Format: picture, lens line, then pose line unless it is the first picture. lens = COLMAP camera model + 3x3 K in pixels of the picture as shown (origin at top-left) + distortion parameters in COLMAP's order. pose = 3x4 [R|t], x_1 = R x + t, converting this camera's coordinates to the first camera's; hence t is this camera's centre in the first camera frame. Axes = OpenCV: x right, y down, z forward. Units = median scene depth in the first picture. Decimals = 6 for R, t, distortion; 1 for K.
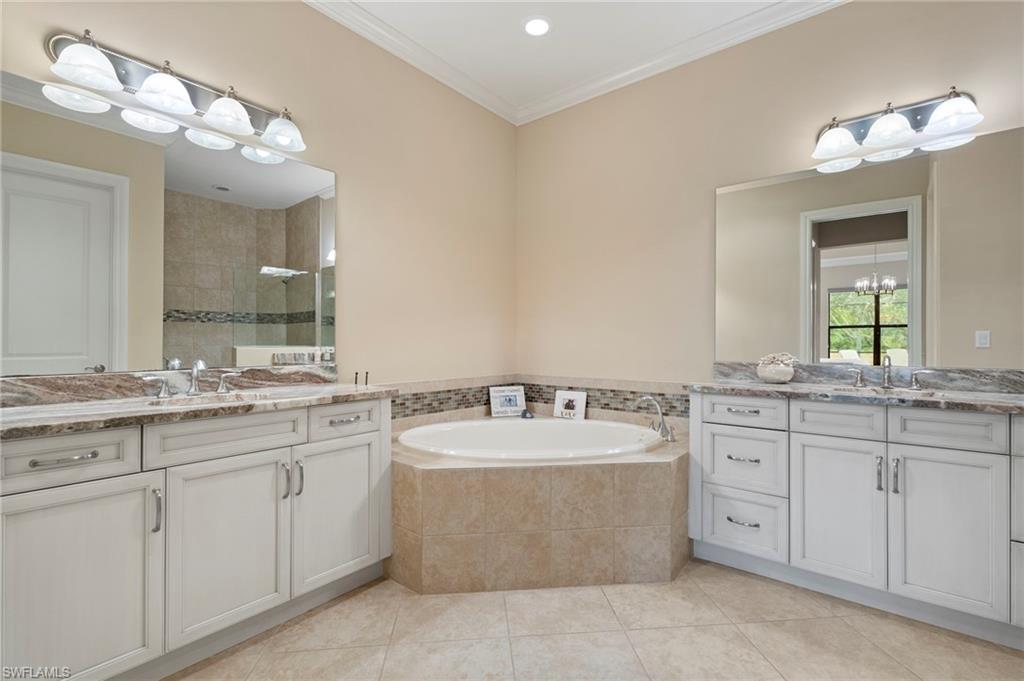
lens RADIAL K [[456.6, 0, 507.6], [0, 456.6, 340.7], [0, 0, 1]] dist [0.004028, 0.000640]
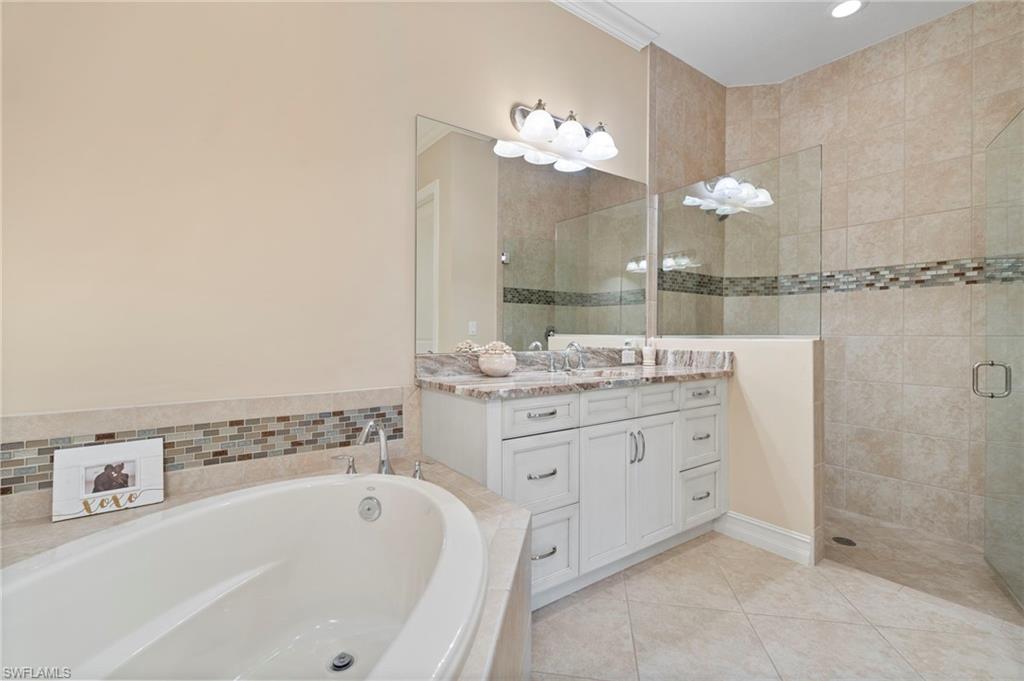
lens RADIAL K [[456.6, 0, 511.0], [0, 456.6, 337.2], [0, 0, 1]] dist [0.004028, 0.000640]
pose [[0.253534, -0.009498, 0.967280, -0.185759], [-0.004526, 0.999929, 0.011005, 0.008358], [-0.967316, -0.007168, 0.253473, 0.596288]]
